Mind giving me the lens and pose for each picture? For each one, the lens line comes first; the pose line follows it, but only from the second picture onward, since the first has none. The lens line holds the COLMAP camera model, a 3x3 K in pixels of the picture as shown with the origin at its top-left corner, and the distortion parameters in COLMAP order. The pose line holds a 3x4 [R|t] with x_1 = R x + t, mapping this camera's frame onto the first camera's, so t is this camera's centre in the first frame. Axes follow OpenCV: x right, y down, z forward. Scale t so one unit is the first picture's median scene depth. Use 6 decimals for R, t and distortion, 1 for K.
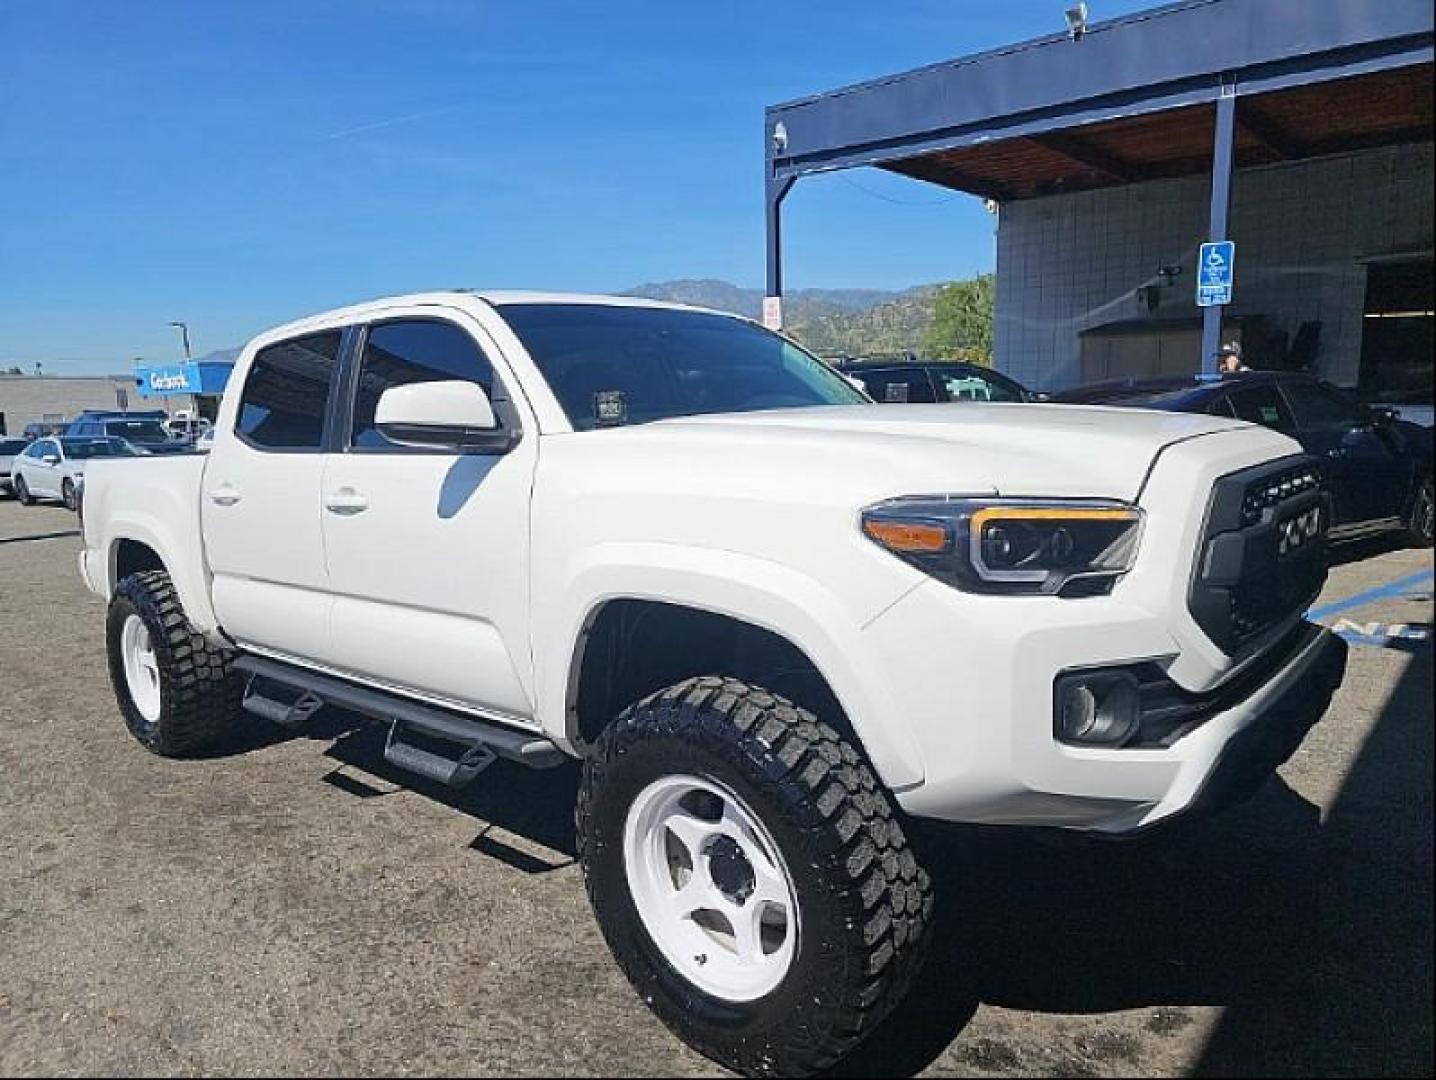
lens RADIAL K [[933.2, 0, 707.4], [0, 933.2, 534.5], [0, 0, 1]] dist [0.002836, 0.000528]
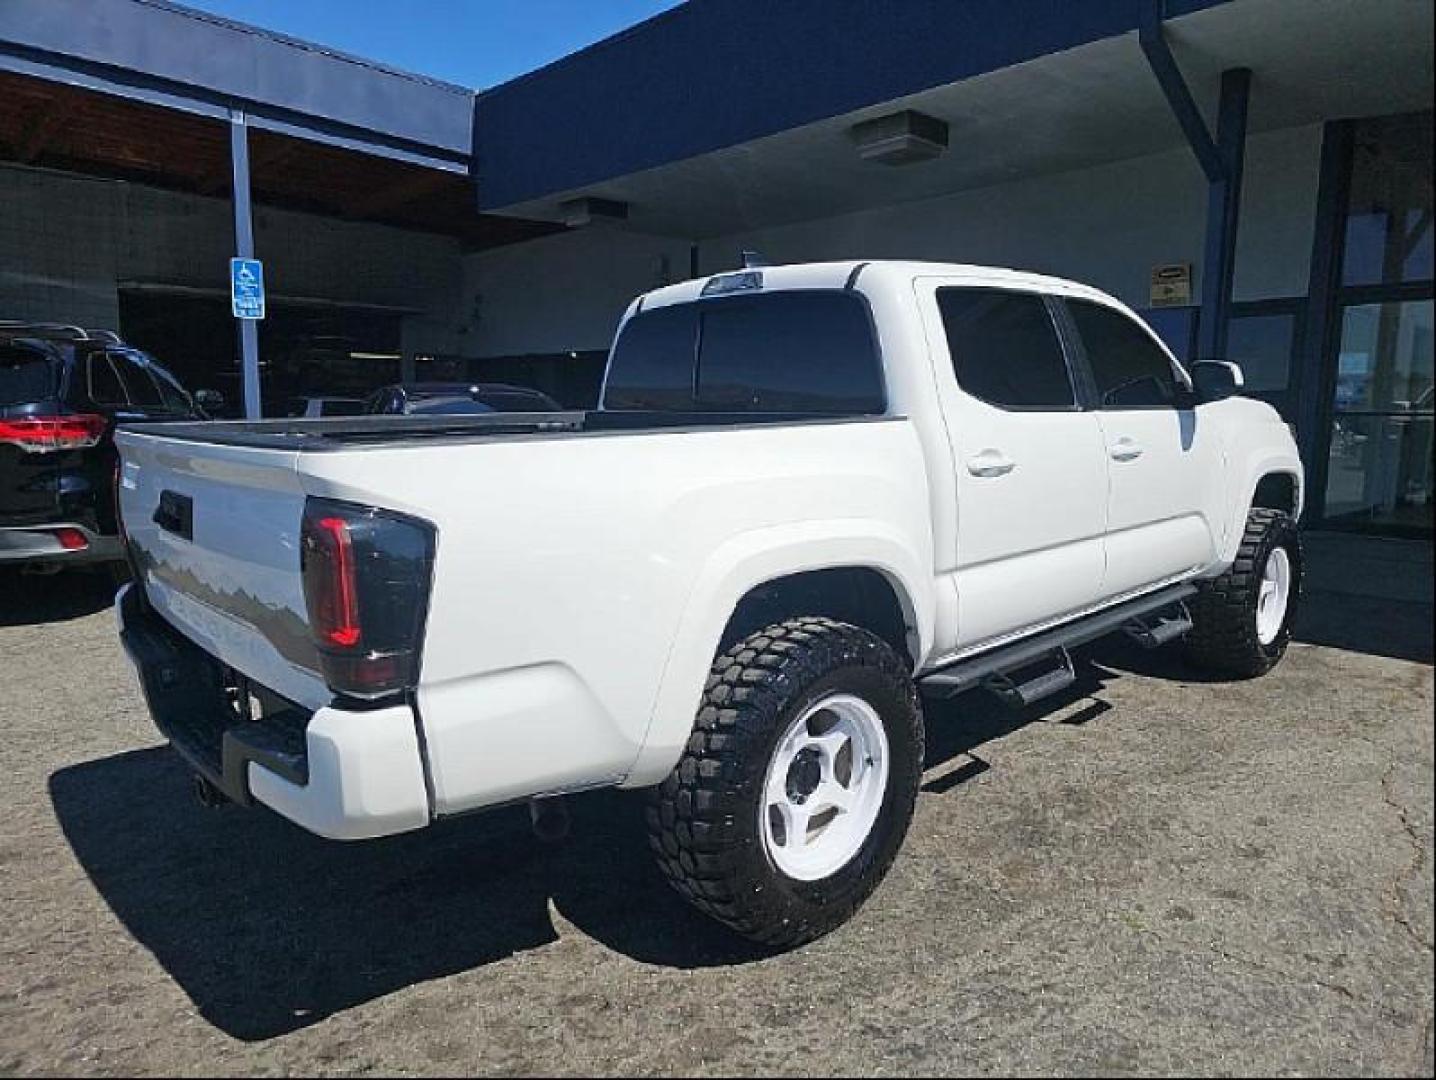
lens RADIAL K [[933.2, 0, 707.4], [0, 933.2, 534.5], [0, 0, 1]] dist [0.002836, 0.000528]
pose [[0.123265, -0.103256, 0.986987, -1.335643], [0.132740, 0.987350, 0.086716, -0.083852], [-0.983456, 0.120324, 0.135412, 1.117517]]
